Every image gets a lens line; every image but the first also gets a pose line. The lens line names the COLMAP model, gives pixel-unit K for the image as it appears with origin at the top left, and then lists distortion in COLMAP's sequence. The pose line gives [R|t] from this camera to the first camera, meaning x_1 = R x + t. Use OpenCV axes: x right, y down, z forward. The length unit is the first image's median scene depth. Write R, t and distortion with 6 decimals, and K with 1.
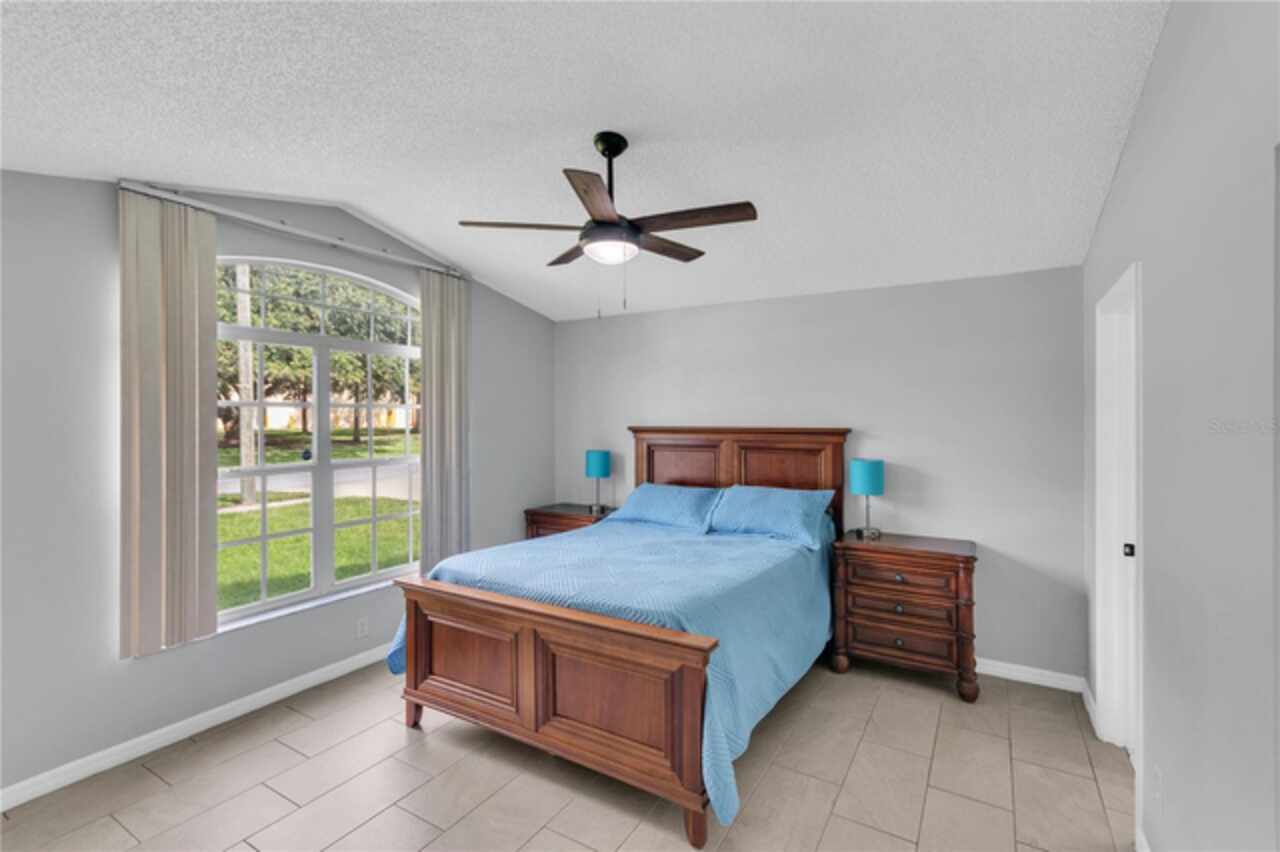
lens RADIAL K [[579.7, 0, 643.2], [0, 579.7, 415.9], [0, 0, 1]] dist [-0.000058, -0.000107]
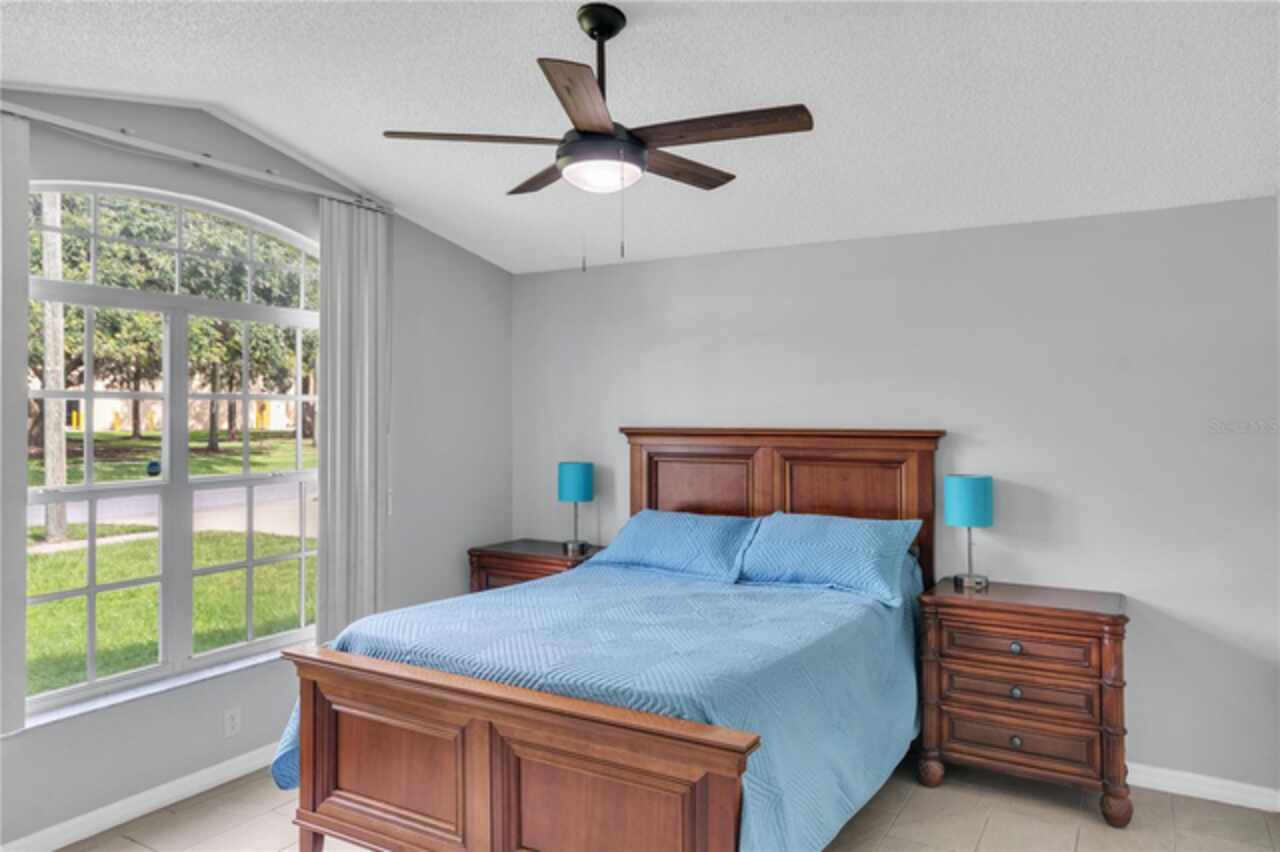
lens RADIAL K [[851.7, 0, 639.8], [0, 851.7, 402.0], [0, 0, 1]] dist [0.006408, -0.017833]
pose [[0.999980, -0.000072, 0.006263, -0.011488], [0.000145, 0.999932, -0.011696, 0.000144], [-0.006261, 0.011697, 0.999912, -0.011492]]
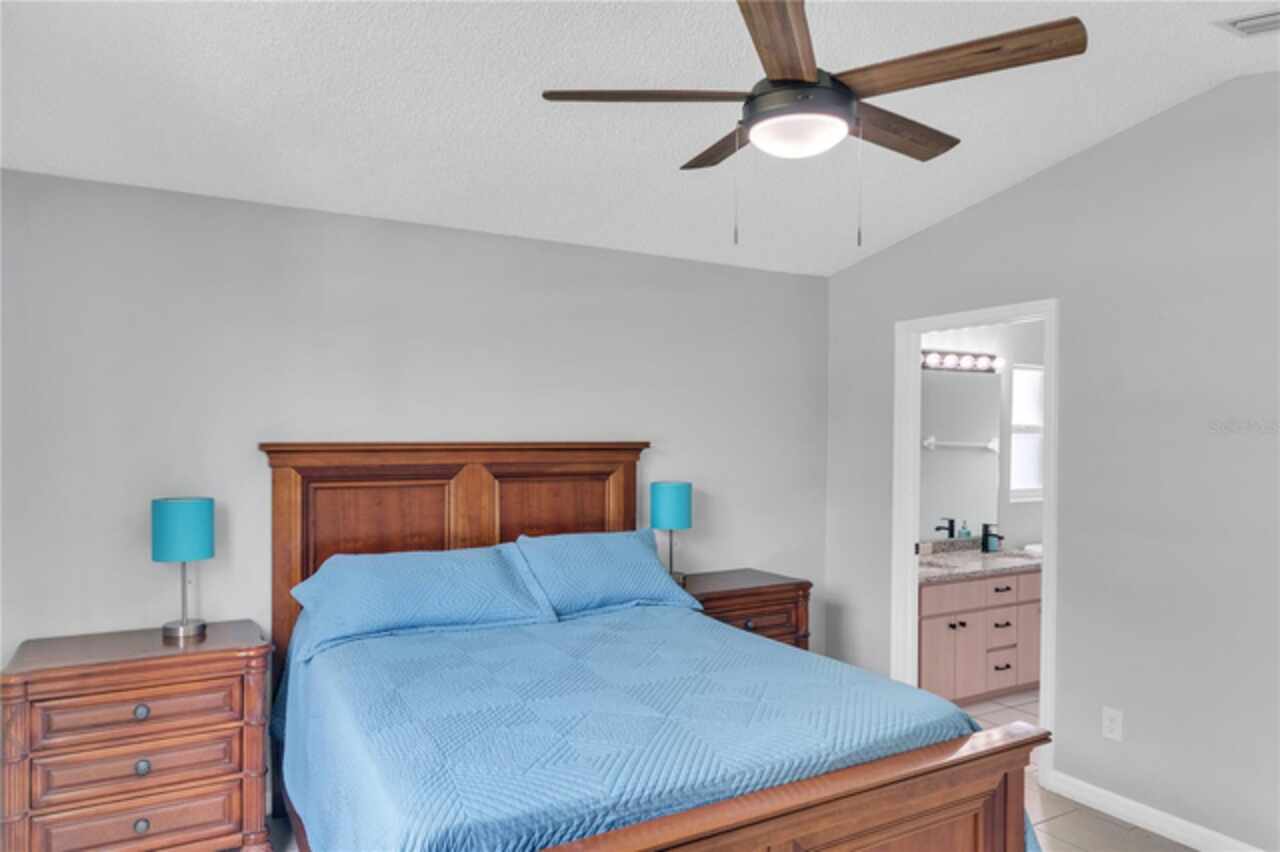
lens RADIAL K [[840.8, 0, 631.3], [0, 840.8, 440.3], [0, 0, 1]] dist [-0.000737, 0.000792]
pose [[0.486266, -0.008243, 0.873772, -0.630071], [-0.008495, 0.999864, 0.014160, 0.005284], [-0.873769, -0.014308, 0.486130, 0.539021]]
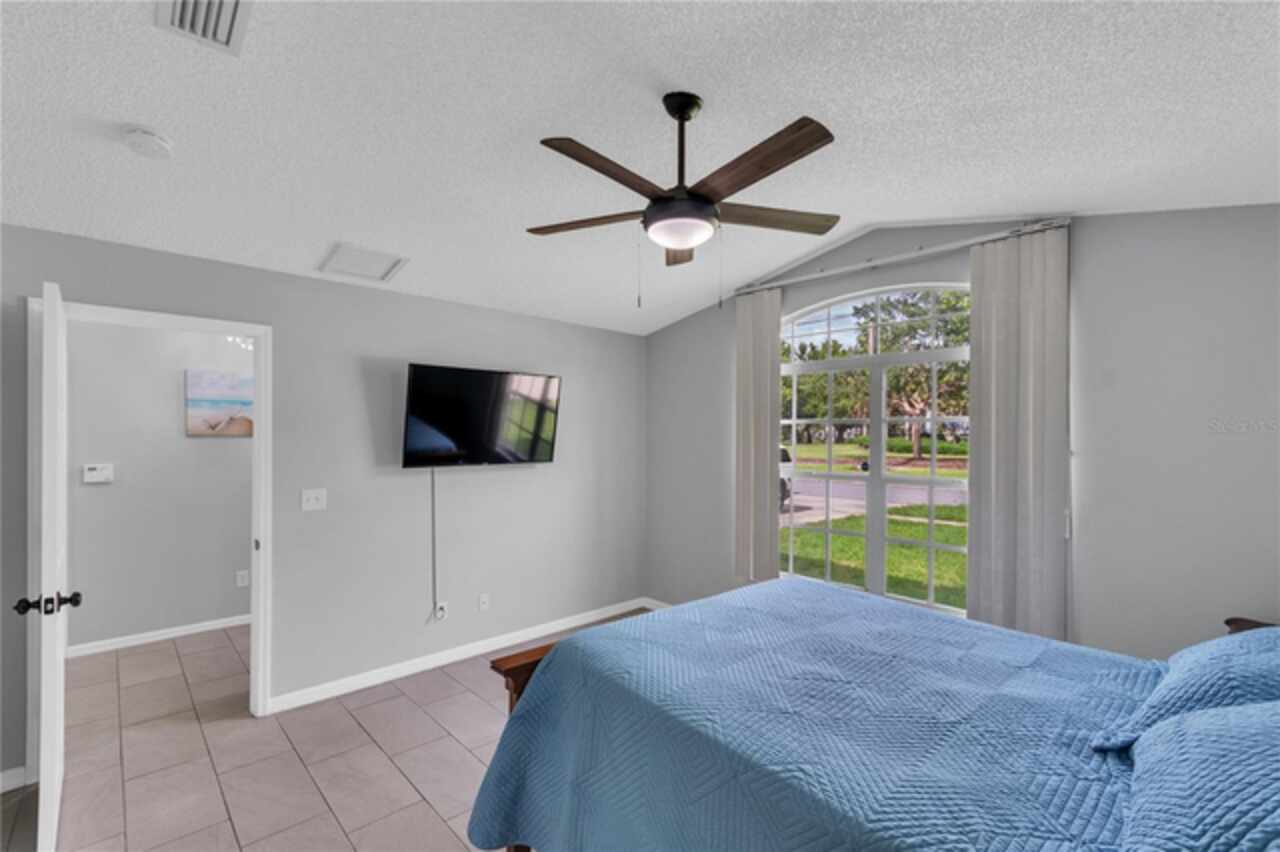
lens RADIAL K [[568.5, 0, 635.2], [0, 568.5, 425.3], [0, 0, 1]] dist [0.001070, -0.003668]
pose [[-0.279229, -0.012847, -0.960139, 0.549912], [-0.000378, 0.999912, -0.013269, 0.003188], [0.960224, -0.003342, -0.279210, 0.853333]]
